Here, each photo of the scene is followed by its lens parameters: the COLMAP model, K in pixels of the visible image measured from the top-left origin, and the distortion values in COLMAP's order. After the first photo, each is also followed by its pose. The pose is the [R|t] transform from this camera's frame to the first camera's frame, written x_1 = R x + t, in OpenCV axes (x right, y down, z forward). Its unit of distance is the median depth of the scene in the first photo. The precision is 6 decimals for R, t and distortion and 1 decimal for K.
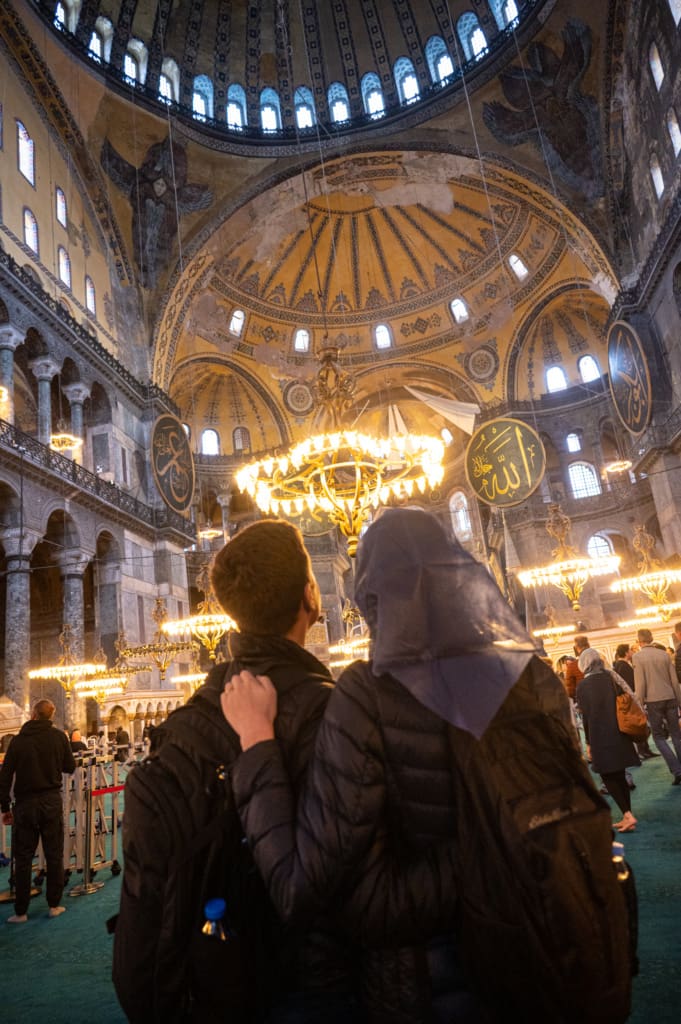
lens RADIAL K [[702.4, 0, 343.3], [0, 702.4, 509.6], [0, 0, 1]] dist [0.031155, -0.000290]
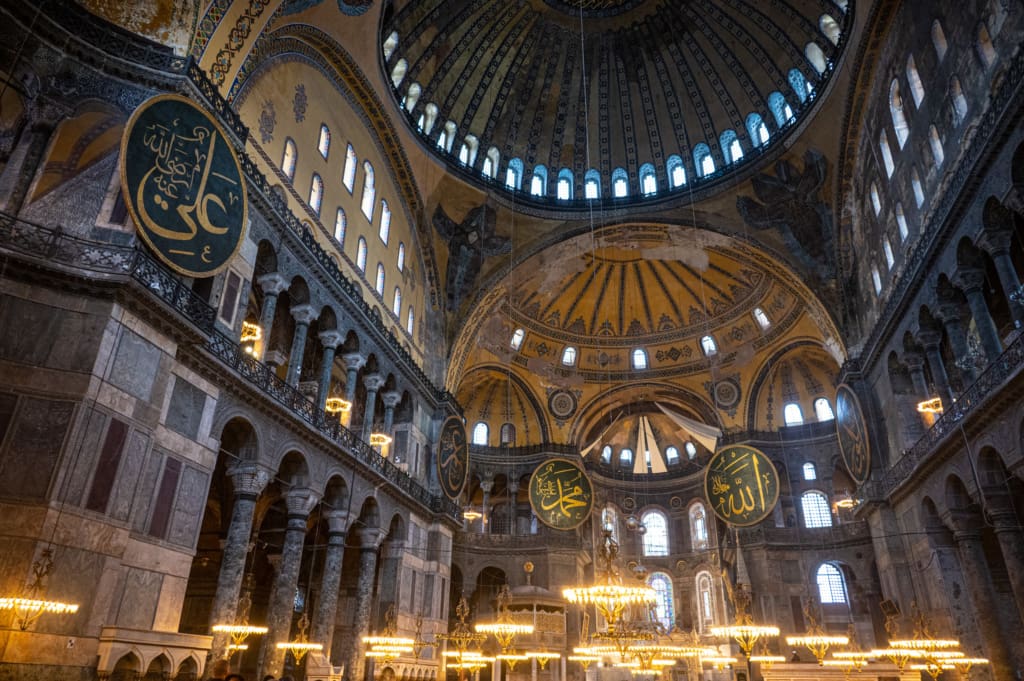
lens RADIAL K [[702.4, 0, 513.4], [0, 702.4, 342.9], [0, 0, 1]] dist [0.031155, -0.000290]
pose [[0.987623, 0.099899, -0.120920, -0.014572], [-0.120444, 0.976871, -0.176684, -0.054225], [0.100473, 0.189061, 0.976812, -0.190122]]
